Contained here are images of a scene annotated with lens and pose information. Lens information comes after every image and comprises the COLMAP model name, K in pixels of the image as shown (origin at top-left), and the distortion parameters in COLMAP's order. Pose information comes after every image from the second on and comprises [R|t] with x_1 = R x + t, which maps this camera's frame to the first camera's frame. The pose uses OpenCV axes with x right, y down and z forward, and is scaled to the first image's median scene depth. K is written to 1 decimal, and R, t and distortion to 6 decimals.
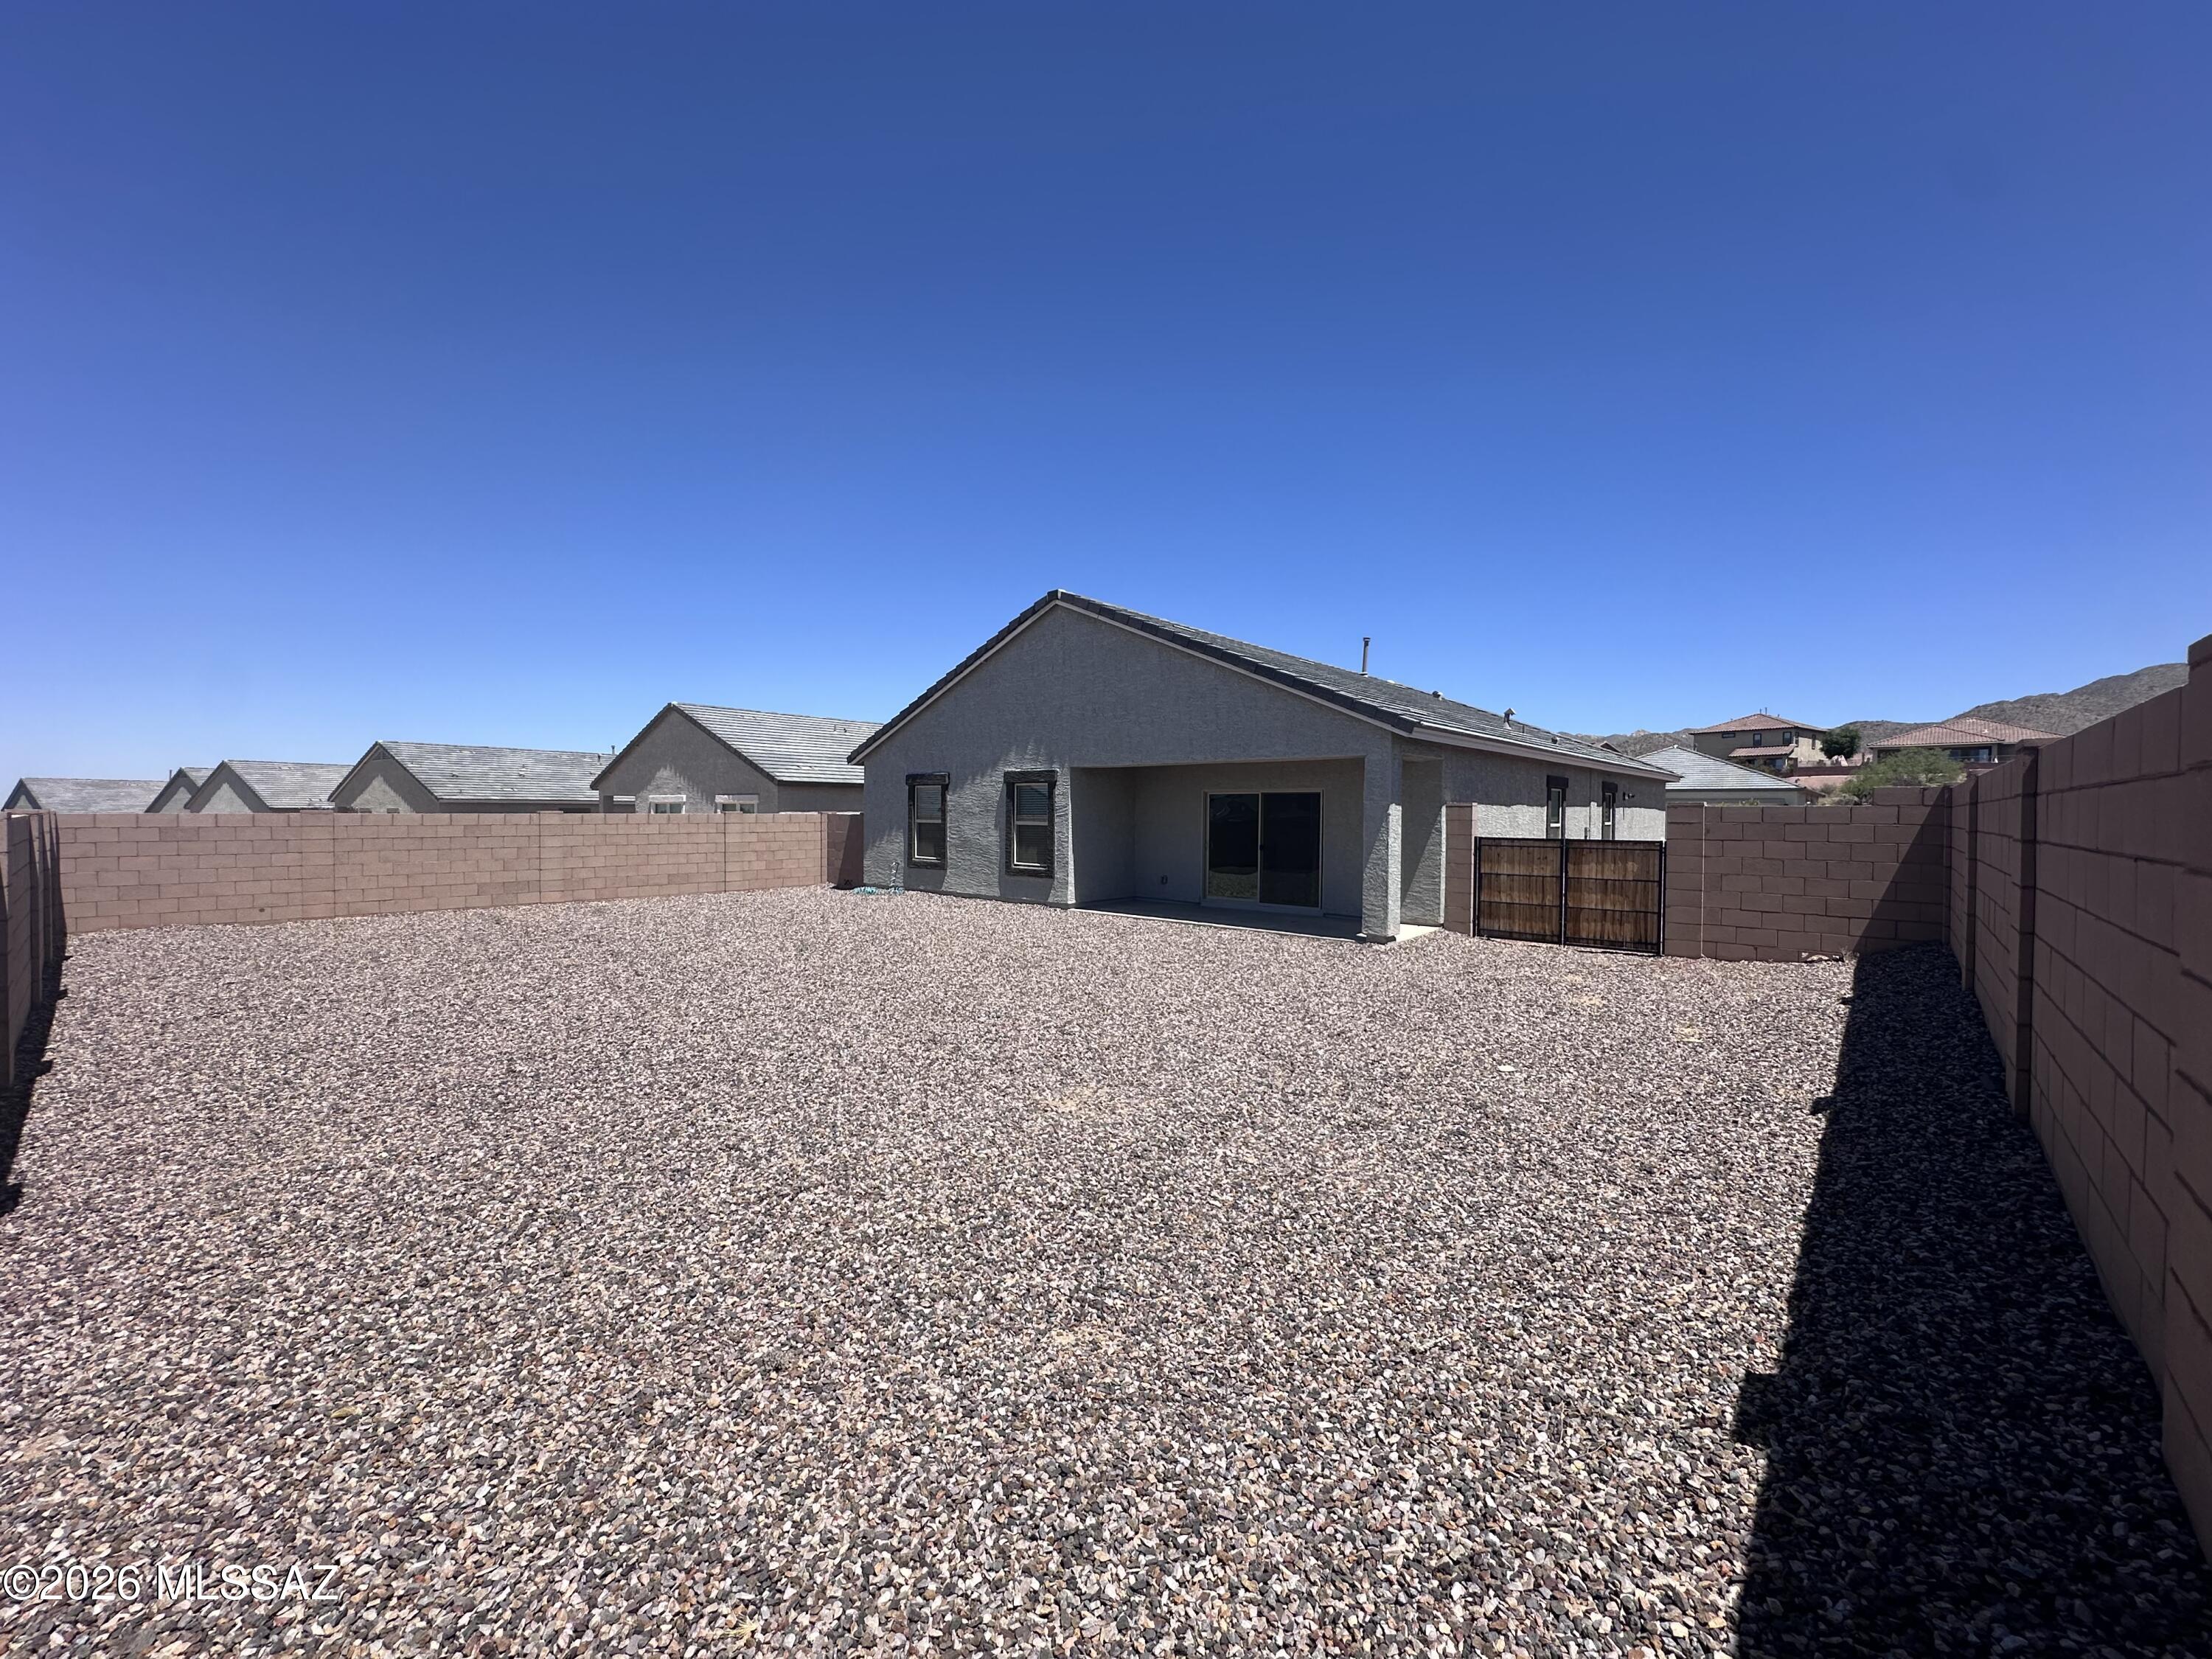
lens RADIAL K [[884.9, 0, 1106.4], [0, 884.9, 821.8], [0, 0, 1]] dist [-0.006036, 0.001529]
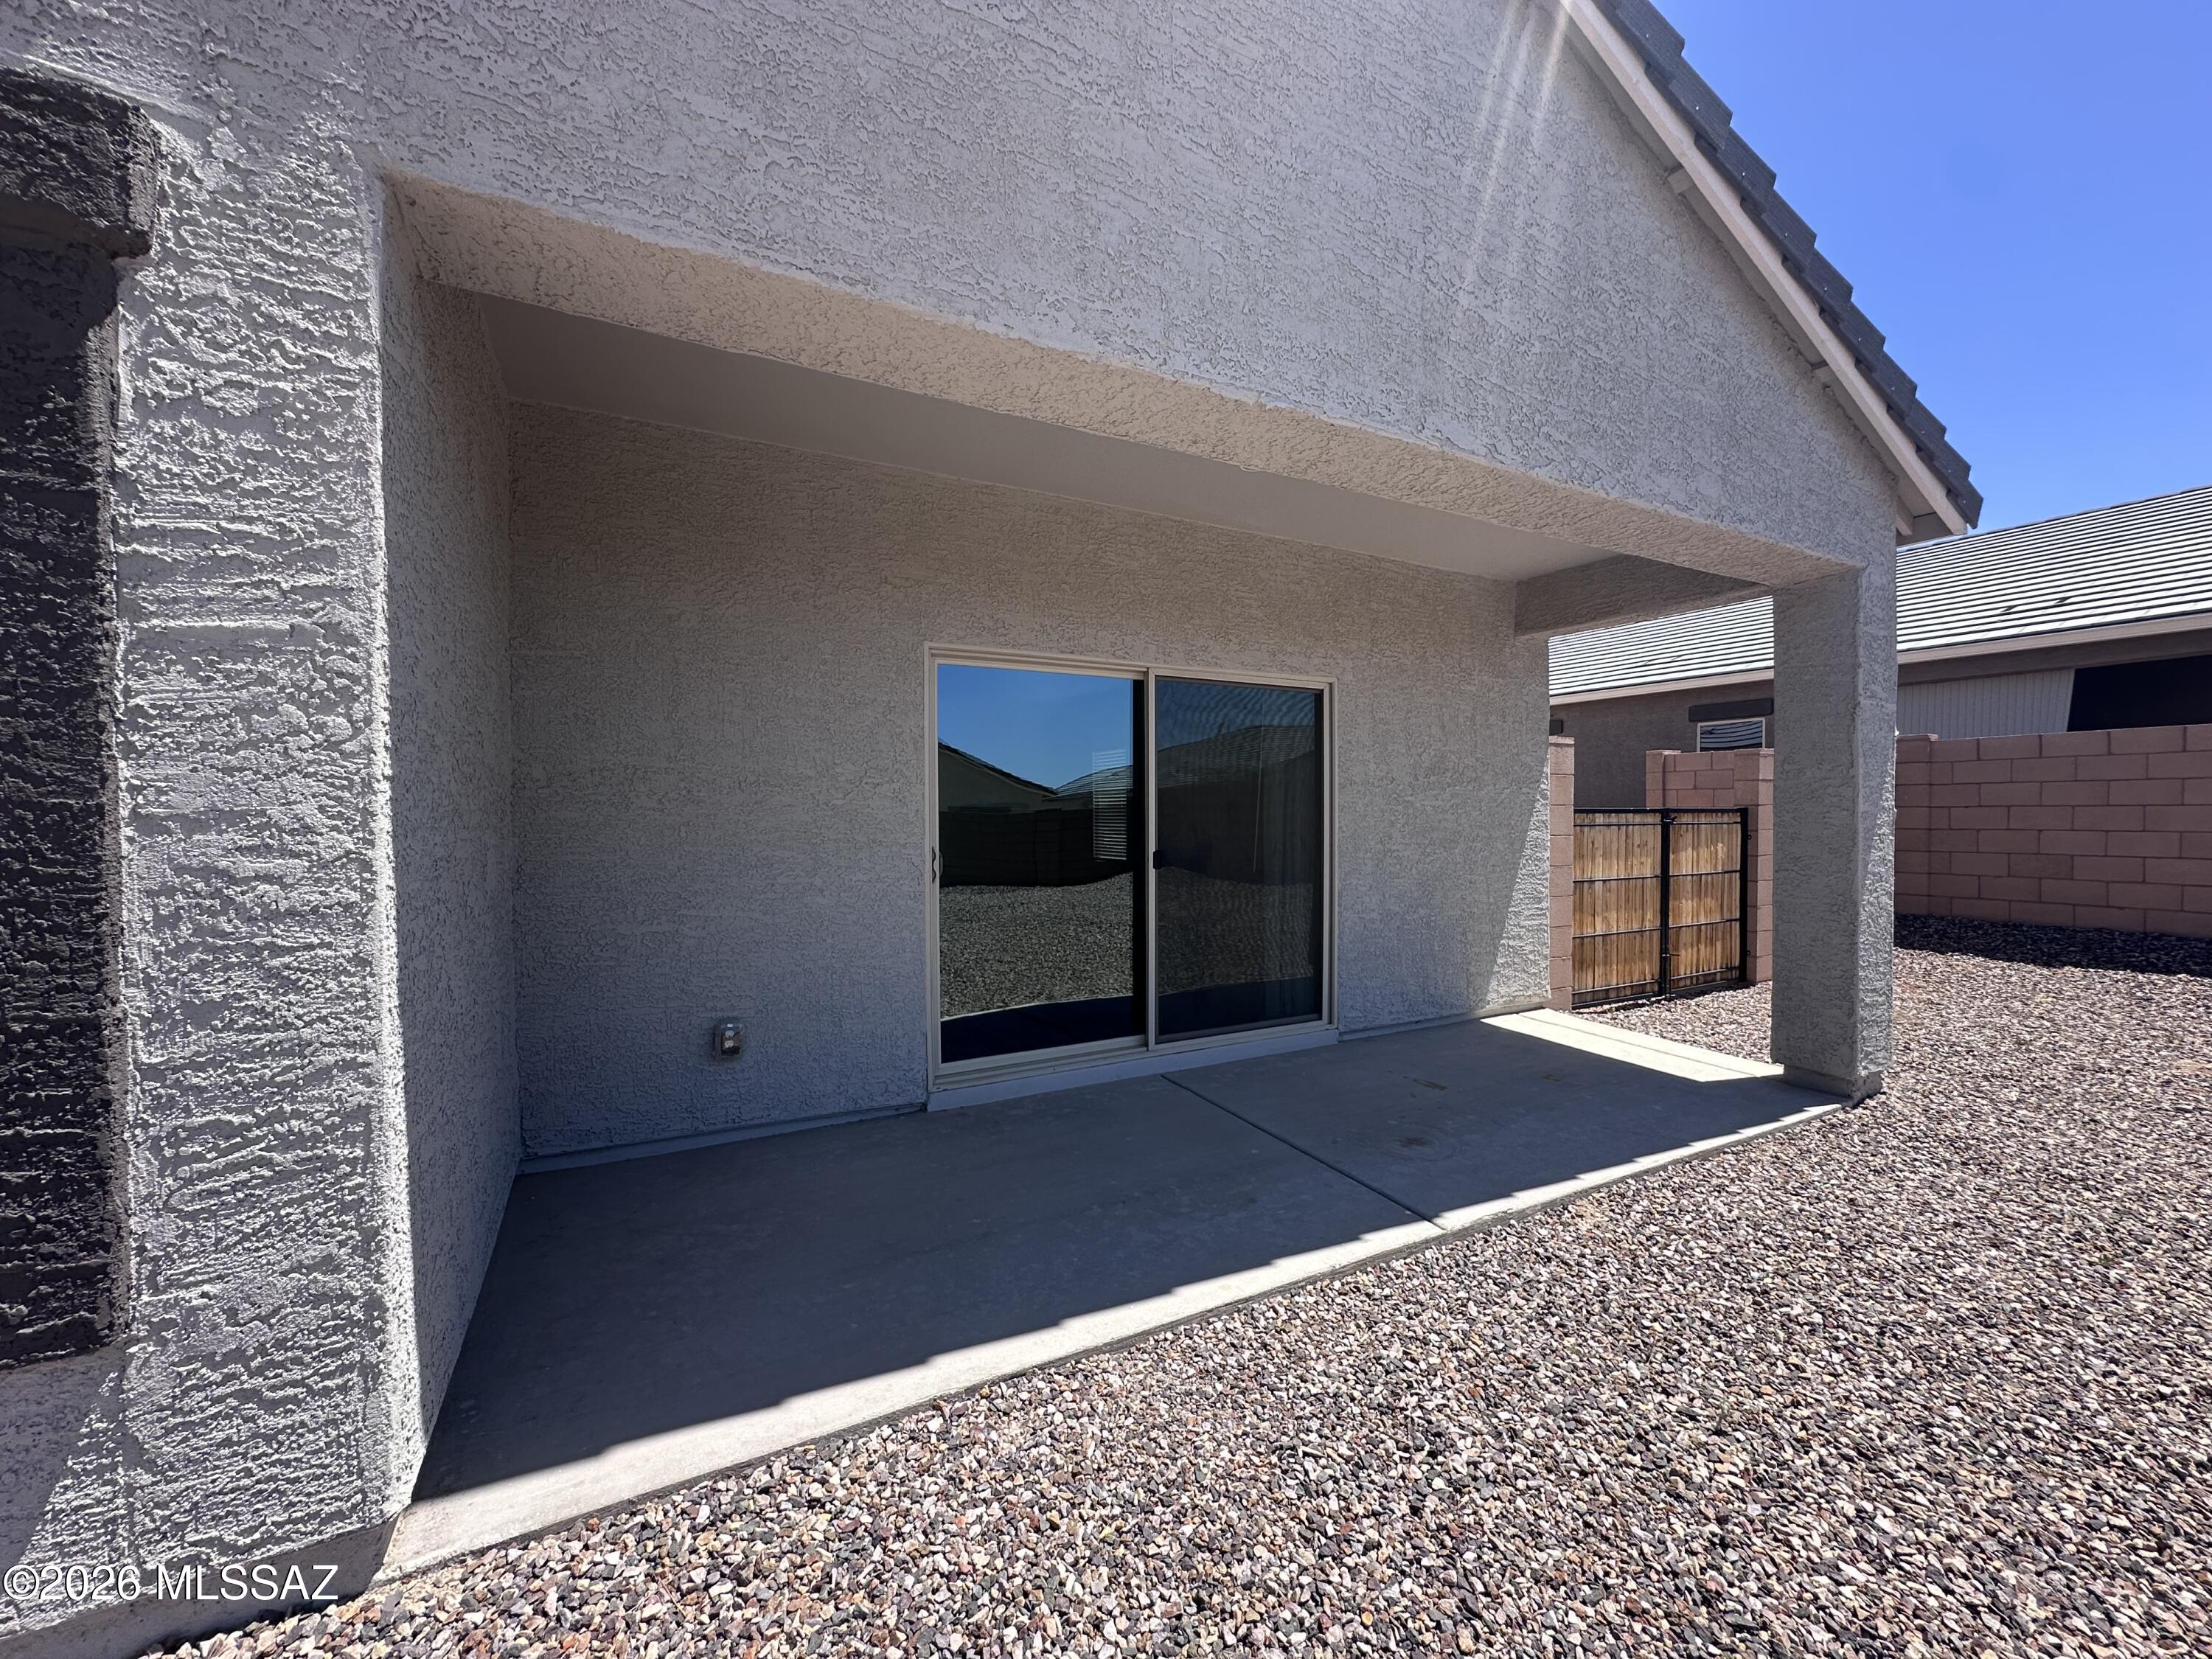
lens RADIAL K [[884.9, 0, 1106.4], [0, 884.9, 832.3], [0, 0, 1]] dist [-0.006036, 0.001529]
pose [[0.357247, -0.029414, 0.933547, -0.098897], [0.015194, 0.999555, 0.025679, 0.011544], [-0.933887, 0.005010, 0.357534, 0.848573]]
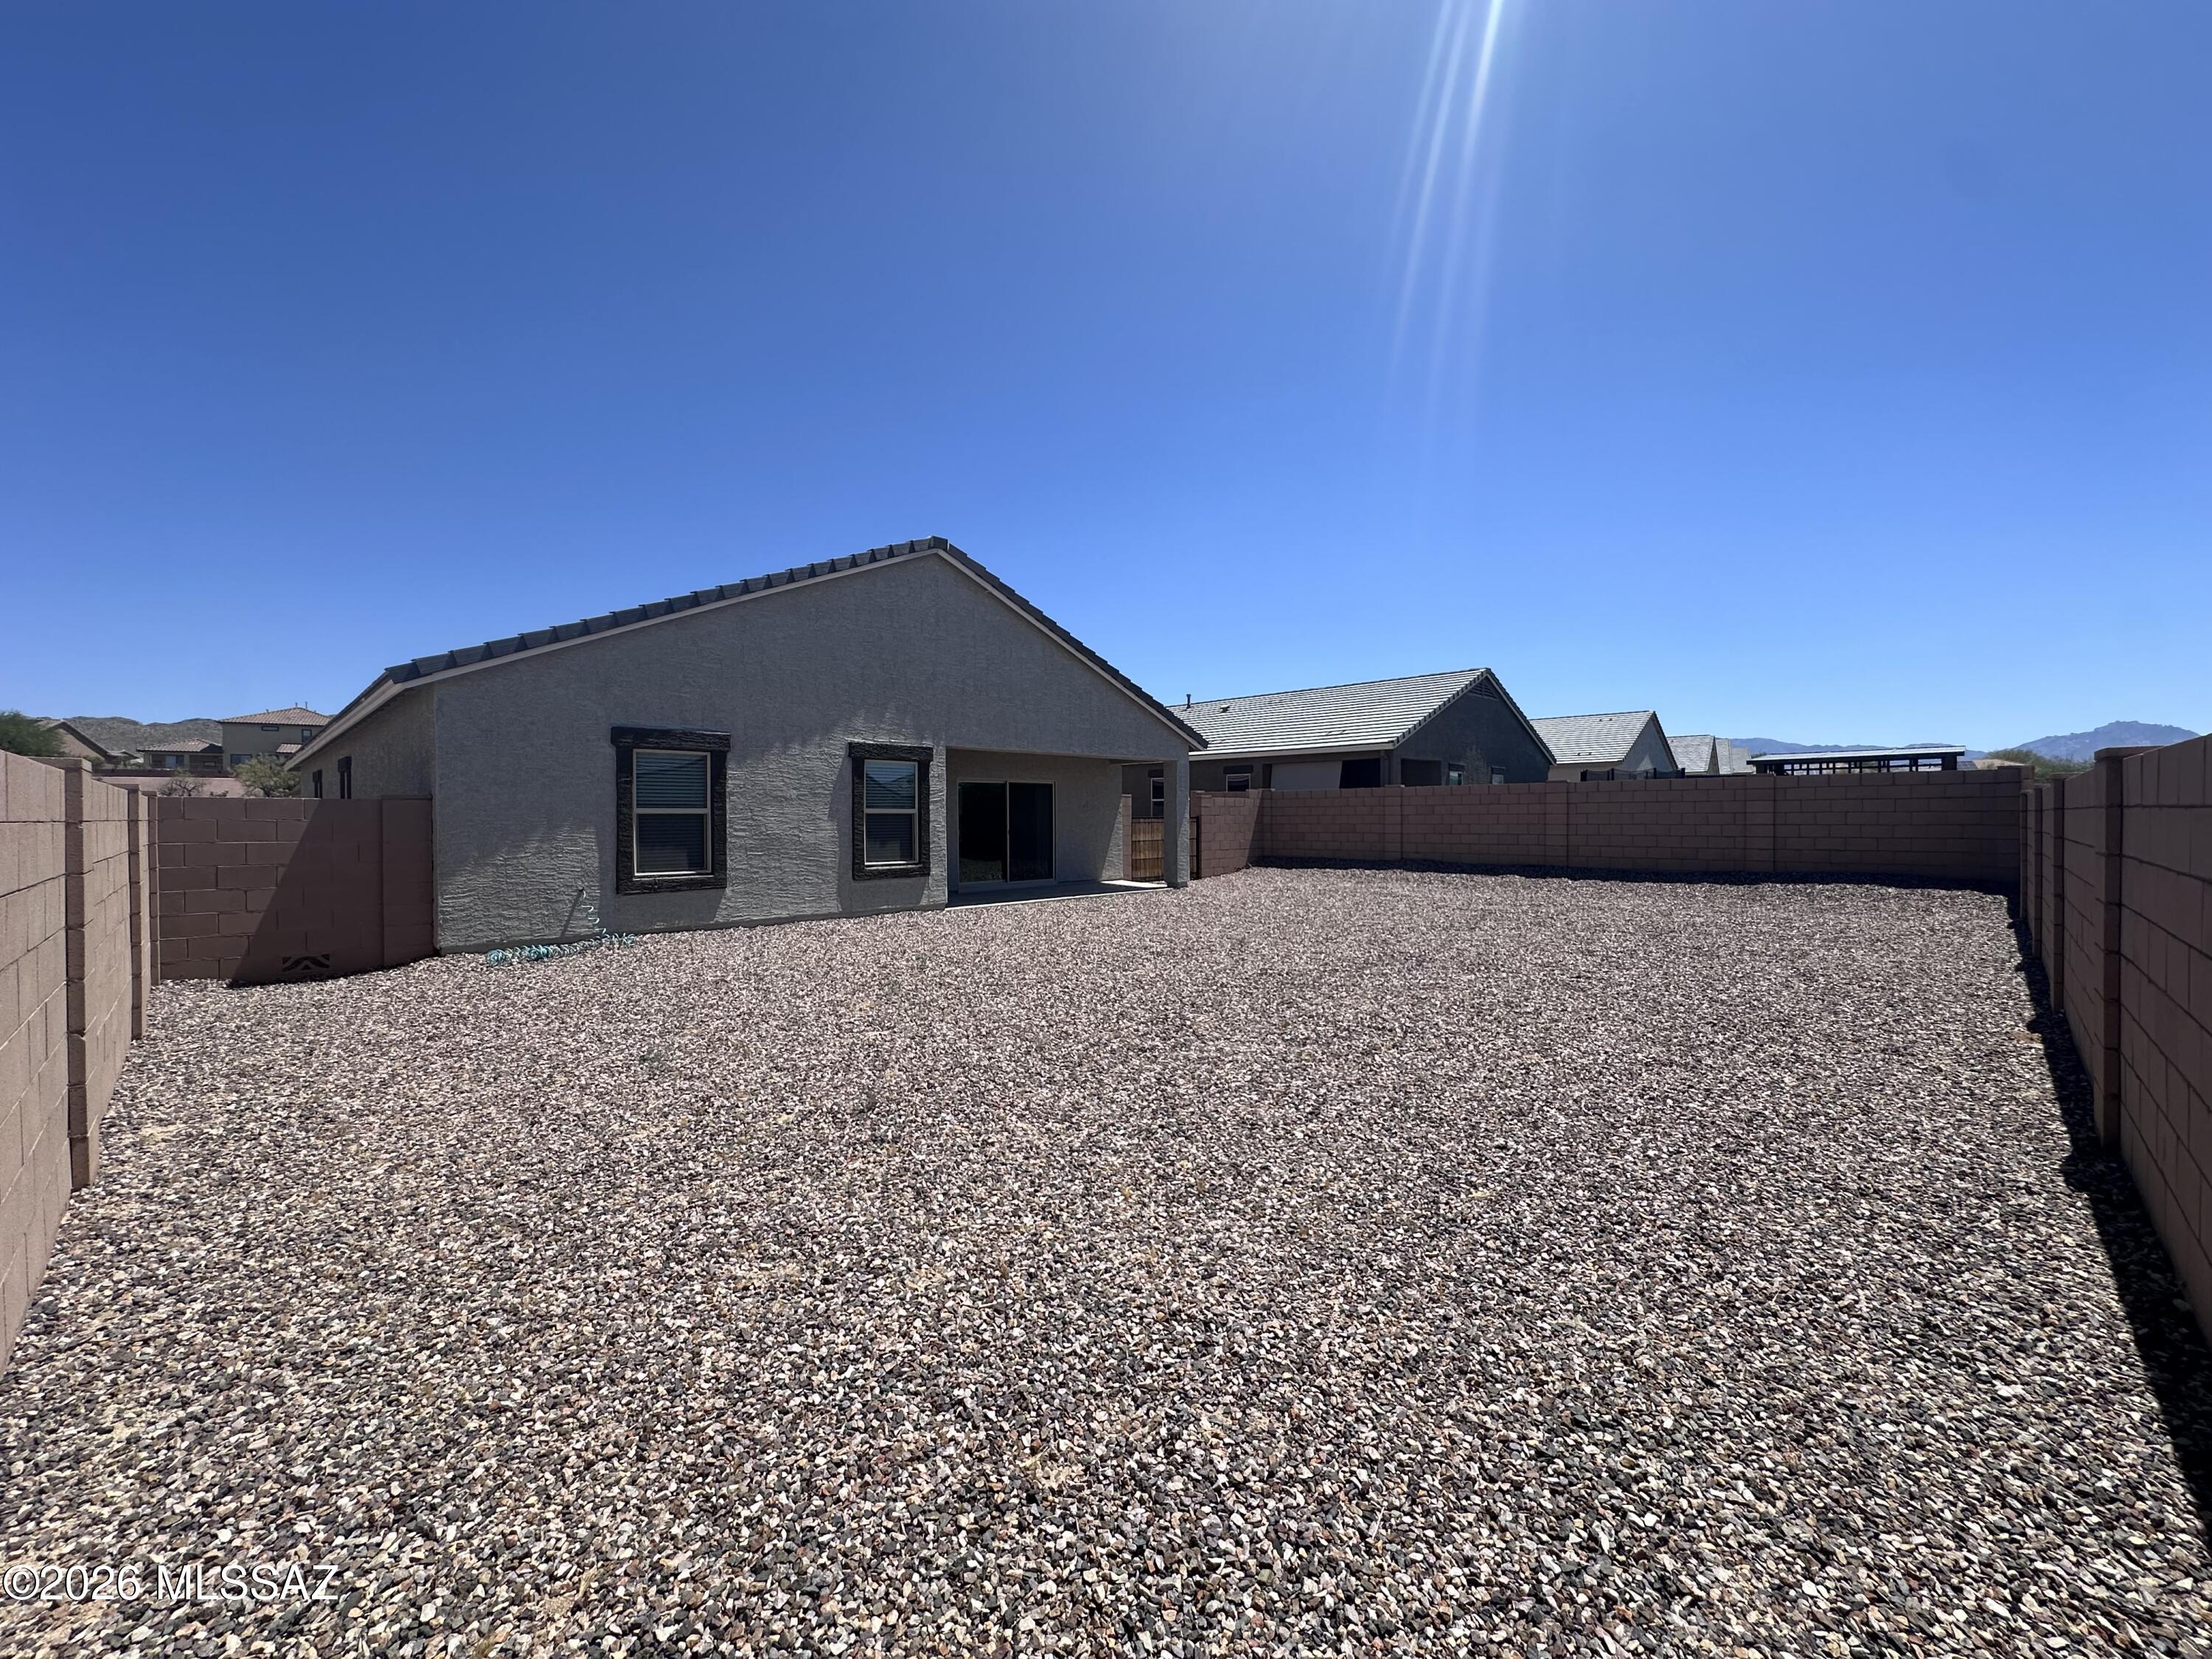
lens RADIAL K [[884.9, 0, 1108.4], [0, 884.9, 822.2], [0, 0, 1]] dist [-0.006036, 0.001529]
pose [[0.059452, -0.013199, 0.998144, -0.861962], [0.018471, 0.999756, 0.012120, 0.005608], [-0.998060, 0.017716, 0.059681, 0.754570]]
